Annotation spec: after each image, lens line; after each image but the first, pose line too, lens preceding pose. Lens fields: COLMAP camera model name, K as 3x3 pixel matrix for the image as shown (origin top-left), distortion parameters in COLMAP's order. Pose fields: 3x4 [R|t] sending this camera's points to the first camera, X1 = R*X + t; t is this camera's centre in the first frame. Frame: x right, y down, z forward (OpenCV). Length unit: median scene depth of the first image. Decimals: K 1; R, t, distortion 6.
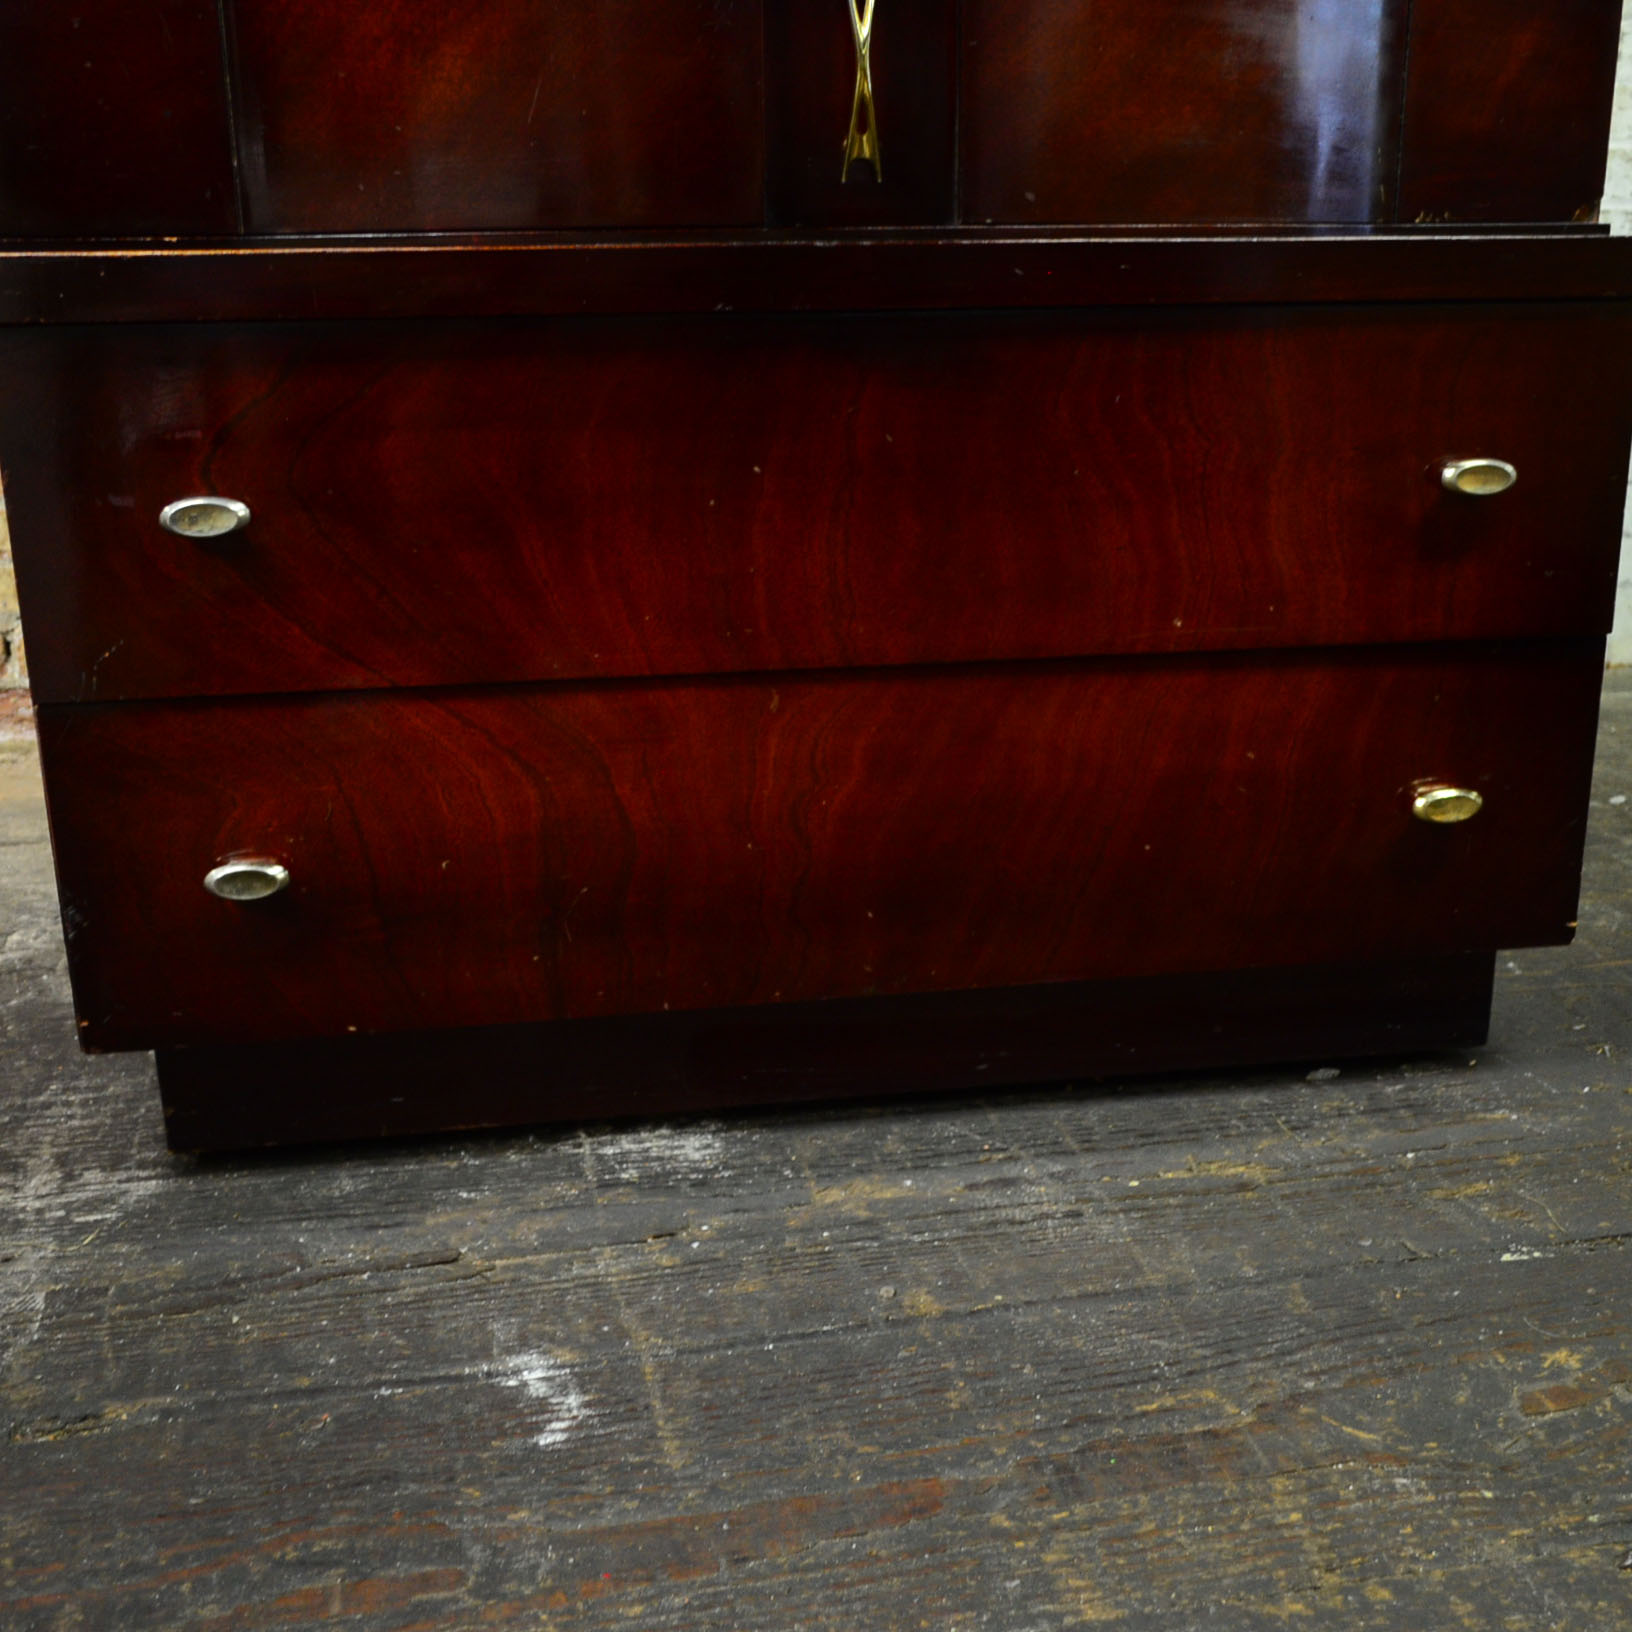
lens RADIAL K [[1903.9, 0, 825.8], [0, 1903.9, 810.6], [0, 0, 1]] dist [-0.011890, 0.000000]
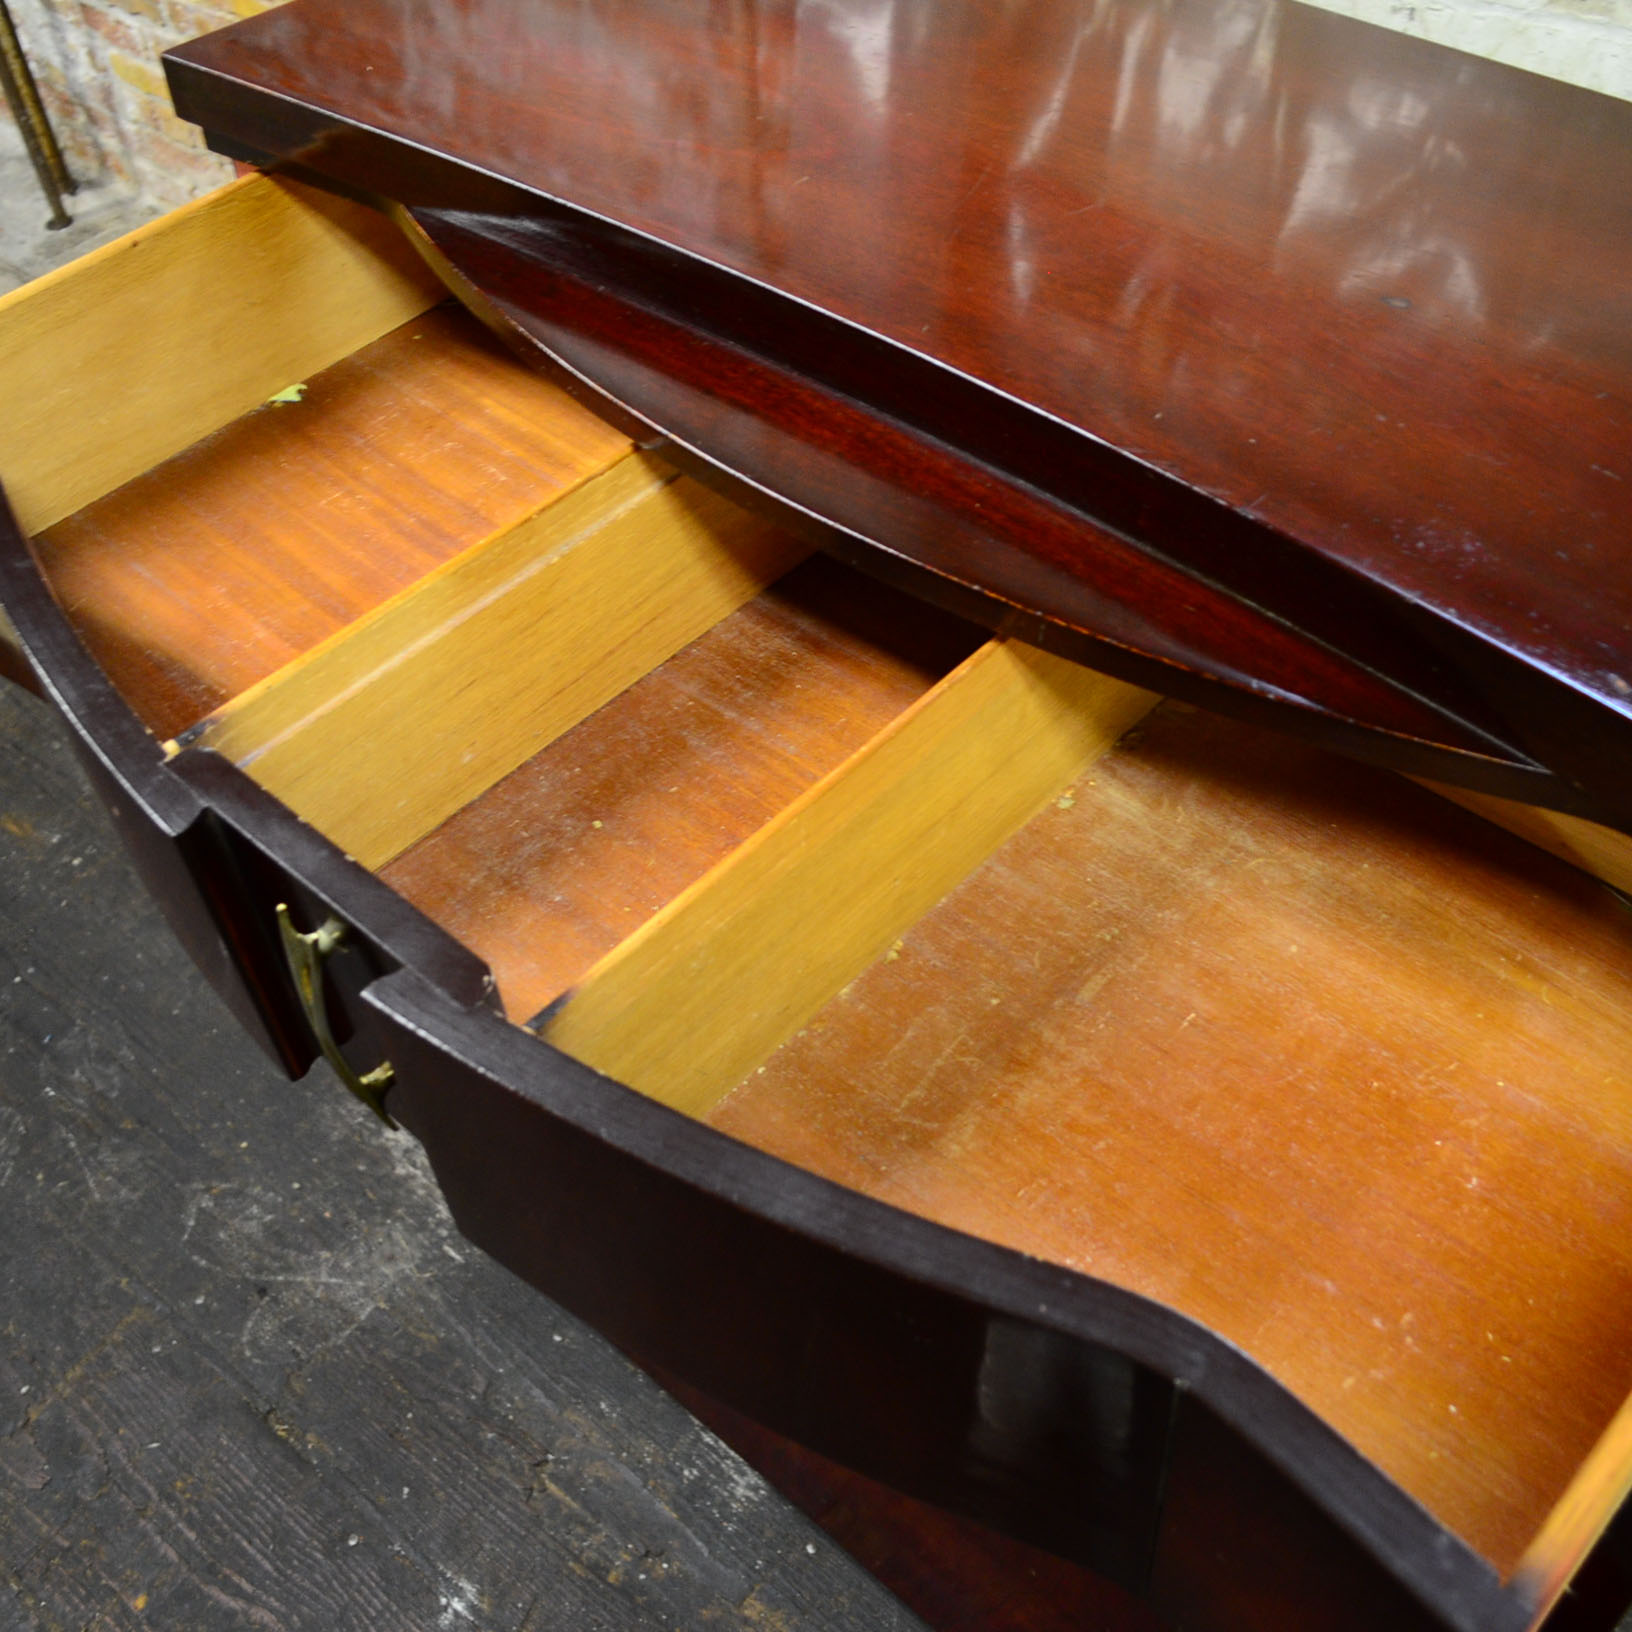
lens RADIAL K [[1903.9, 0, 809.1], [0, 1903.9, 816.6], [0, 0, 1]] dist [-0.011890, 0.000000]
pose [[0.613481, 0.550996, -0.565725, 0.473010], [-0.196629, 0.800387, 0.566320, -1.000089], [0.764839, -0.236188, 0.599364, 0.370676]]
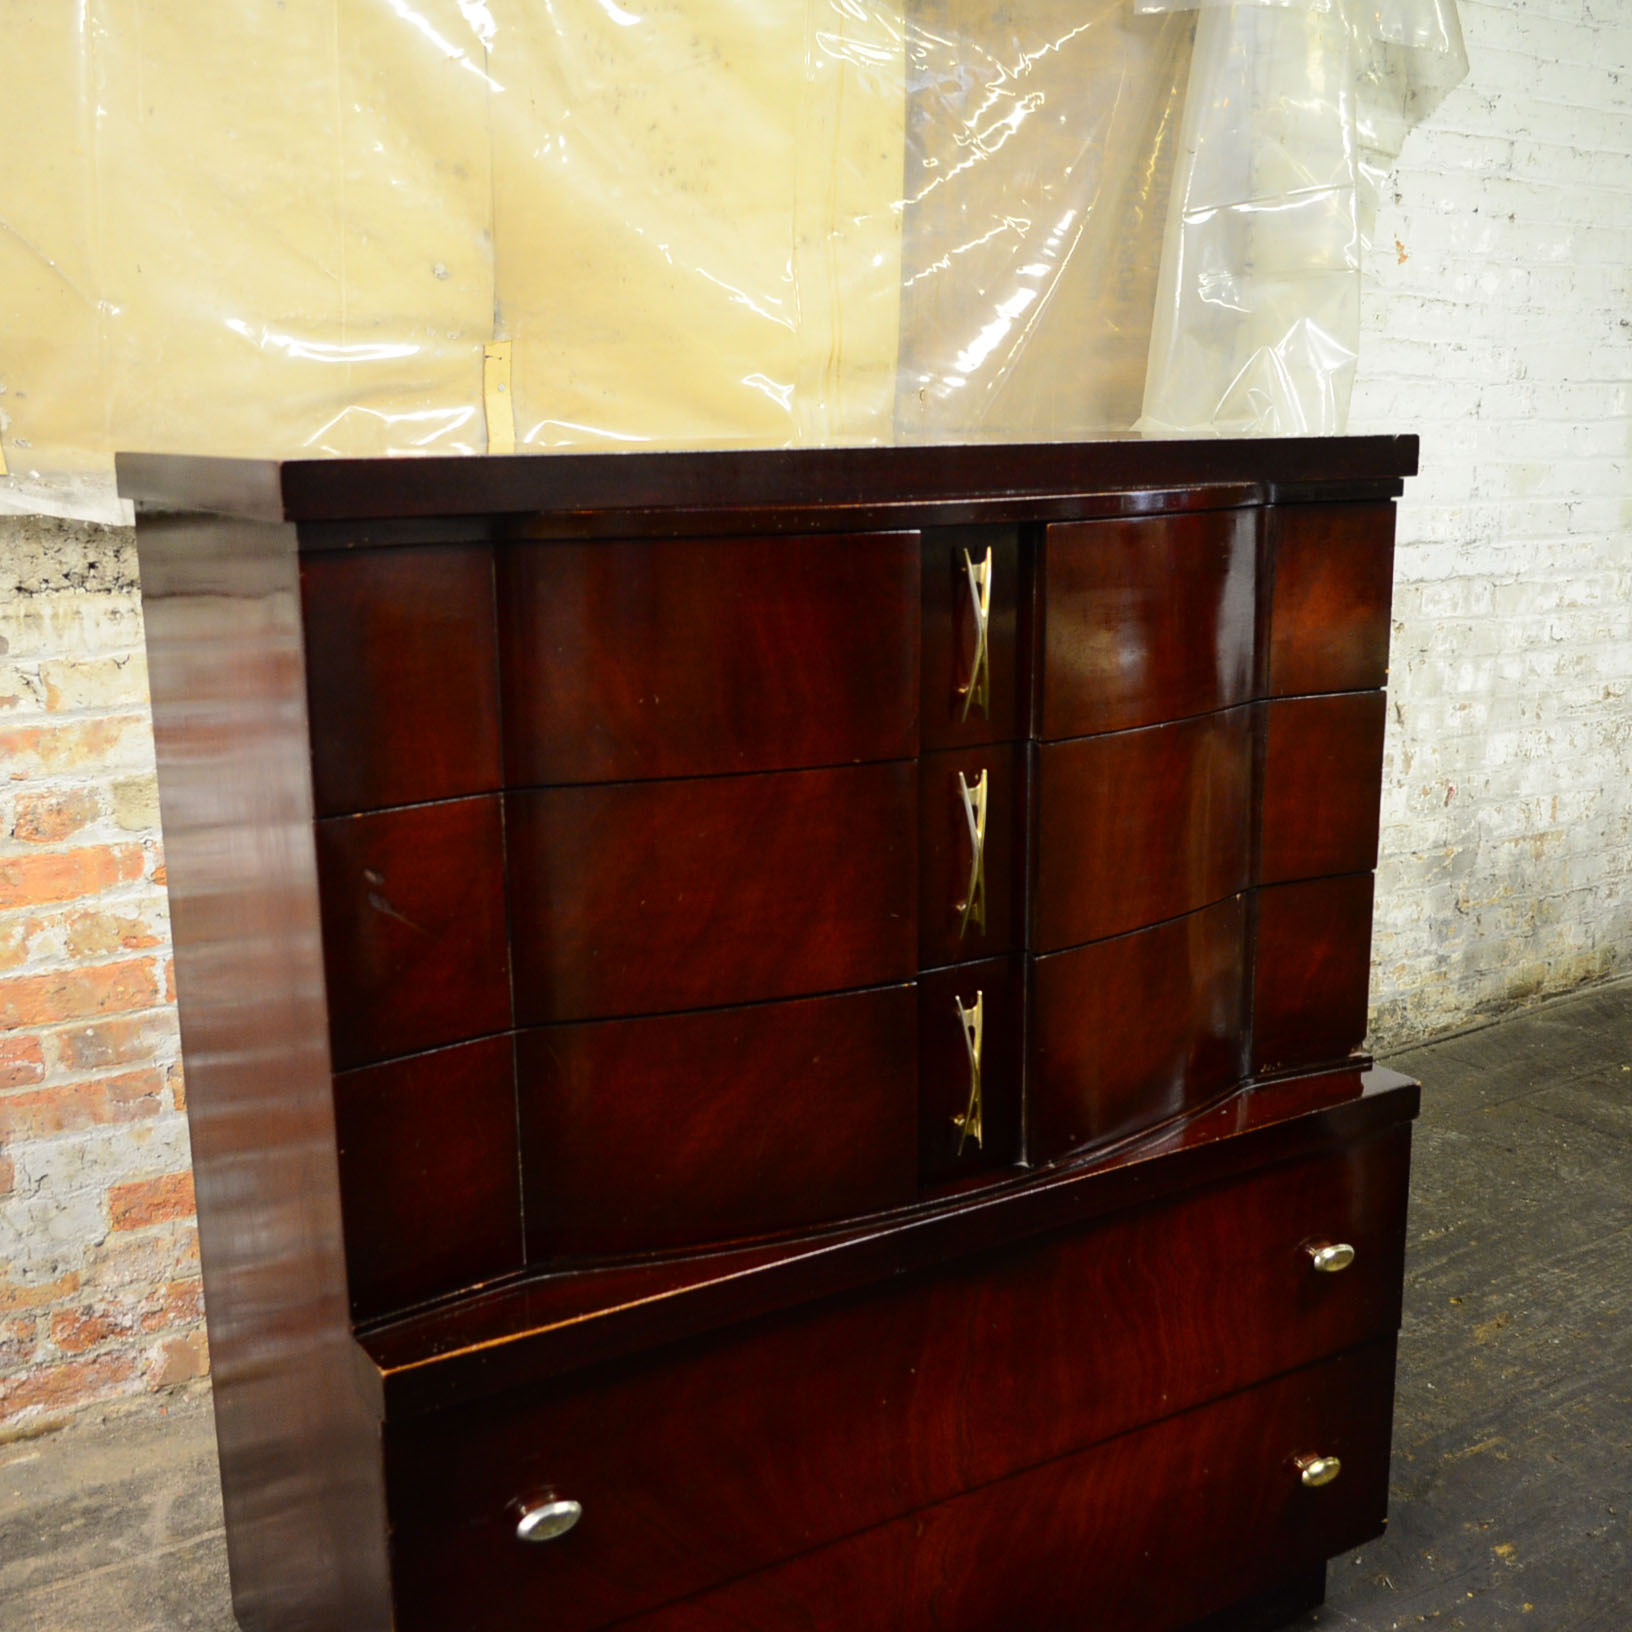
lens RADIAL K [[1903.9, 0, 819.7], [0, 1903.9, 828.8], [0, 0, 1]] dist [-0.011890, 0.000000]
pose [[0.922667, -0.082738, 0.376616, -0.529901], [0.109690, 0.992675, -0.050649, -0.464788], [-0.369667, 0.088044, 0.924984, -0.220608]]
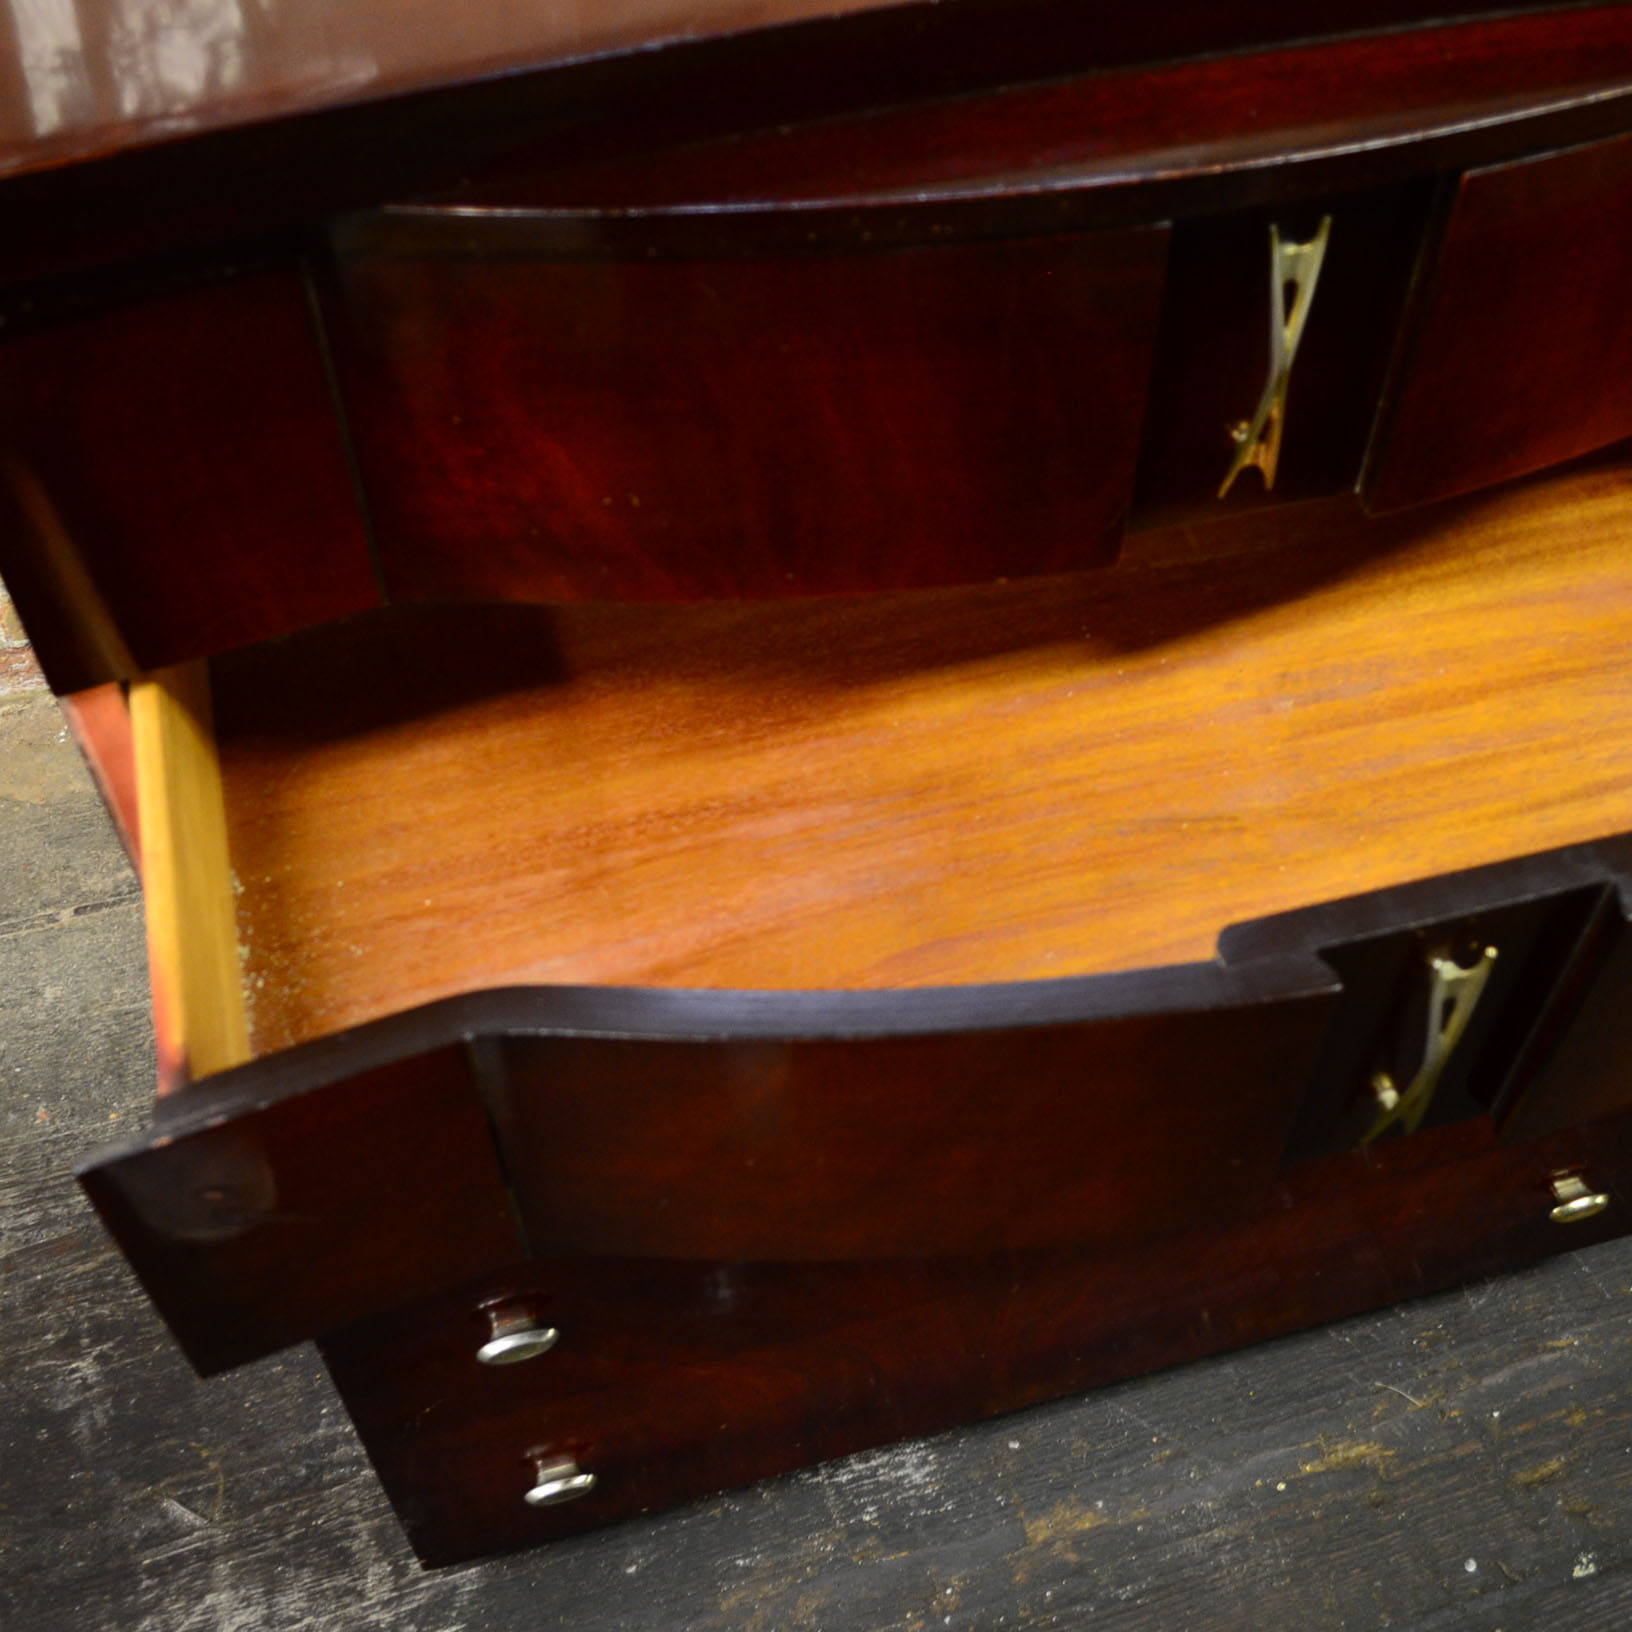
lens RADIAL K [[1903.9, 0, 822.9], [0, 1903.9, 820.0], [0, 0, 1]] dist [-0.011890, 0.000000]
pose [[0.993192, -0.089179, 0.074940, -0.188525], [0.034643, 0.840366, 0.540911, -0.852684], [-0.111214, -0.534632, 0.837735, 0.237710]]
